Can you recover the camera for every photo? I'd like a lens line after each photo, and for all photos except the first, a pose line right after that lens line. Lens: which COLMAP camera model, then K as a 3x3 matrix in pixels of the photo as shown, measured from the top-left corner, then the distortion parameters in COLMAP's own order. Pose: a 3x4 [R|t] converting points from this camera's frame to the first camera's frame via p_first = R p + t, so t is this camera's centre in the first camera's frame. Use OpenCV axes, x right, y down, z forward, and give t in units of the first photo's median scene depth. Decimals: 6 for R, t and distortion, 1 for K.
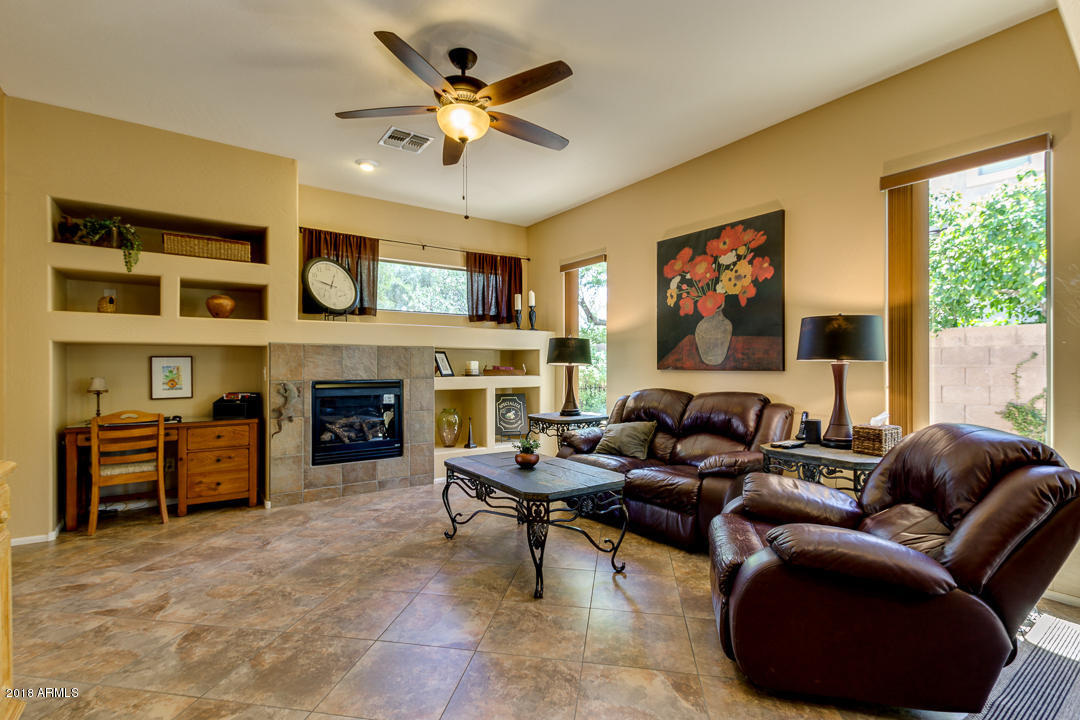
lens RADIAL K [[496.1, 0, 539.7], [0, 496.1, 362.9], [0, 0, 1]] dist [0.008315, -0.003669]
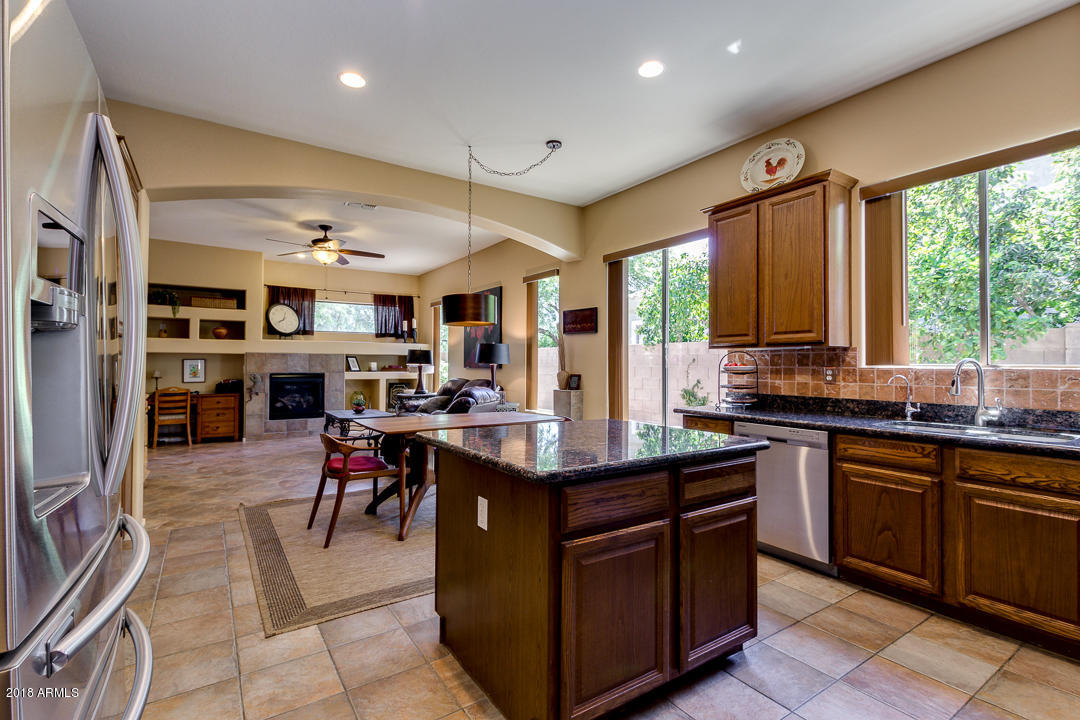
lens RADIAL K [[496.1, 0, 532.3], [0, 496.1, 355.4], [0, 0, 1]] dist [0.008315, -0.003669]
pose [[0.999468, 0.003465, -0.032437, 0.599306], [-0.004015, 0.999849, -0.016896, -0.001910], [0.032373, 0.017018, 0.999331, -0.840803]]
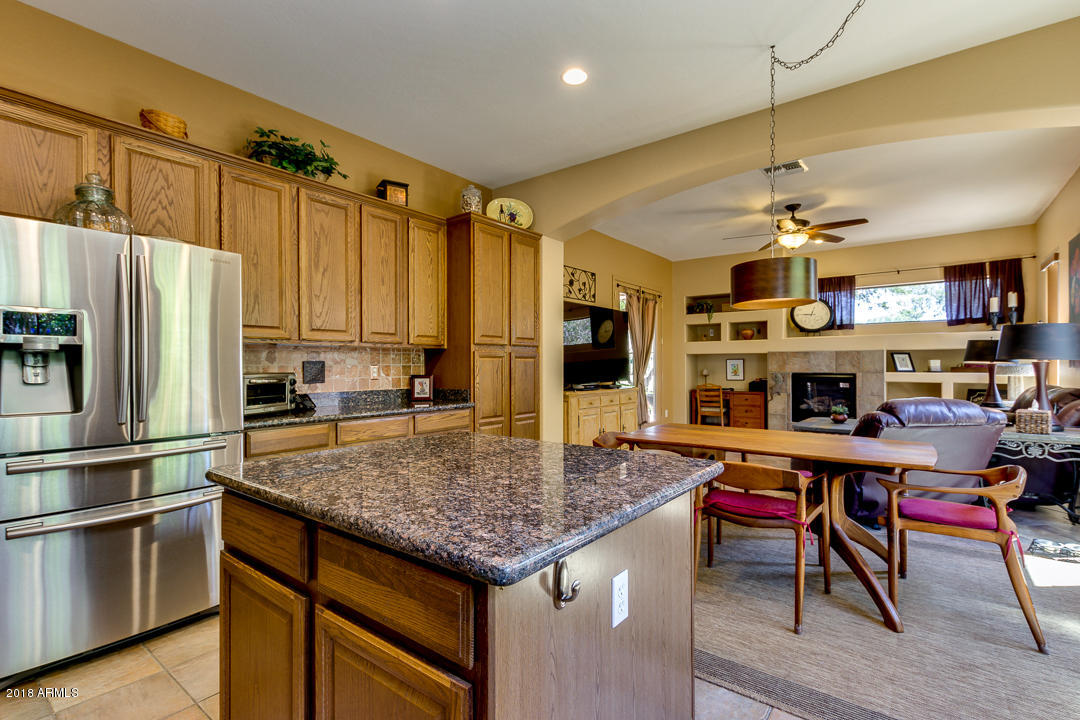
lens RADIAL K [[496.1, 0, 537.4], [0, 496.1, 368.3], [0, 0, 1]] dist [0.008315, -0.003669]
pose [[0.290896, 0.007895, -0.956722, 1.006766], [0.004292, 0.999945, 0.009557, 0.000753], [0.956745, -0.006887, 0.290847, -0.375307]]
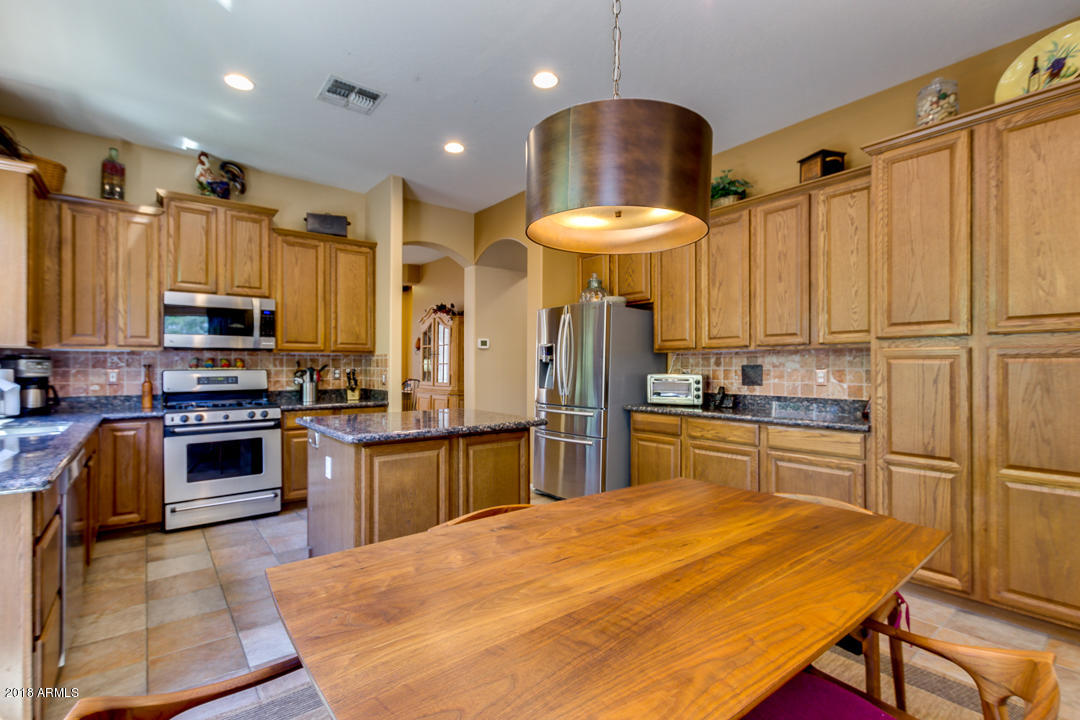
lens RADIAL K [[496.1, 0, 539.0], [0, 496.1, 366.3], [0, 0, 1]] dist [0.008315, -0.003669]
pose [[-0.998458, 0.000297, -0.055511, 0.509702], [0.000570, 0.999988, -0.004892, 0.001613], [0.055509, -0.004916, -0.998446, 0.426676]]
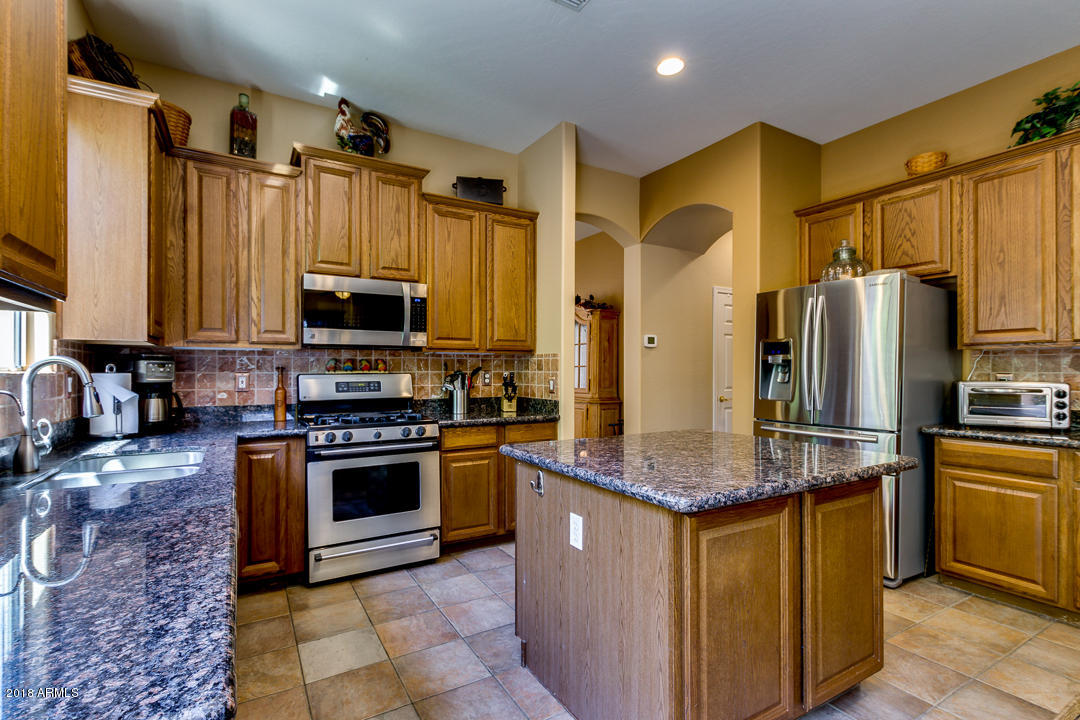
lens RADIAL K [[496.1, 0, 534.8], [0, 496.1, 371.0], [0, 0, 1]] dist [0.008315, -0.003669]
pose [[-0.996924, -0.000761, 0.078375, 0.760428], [-0.000894, 0.999998, -0.001658, 0.000413], [-0.078374, -0.001723, -0.996923, 0.159103]]
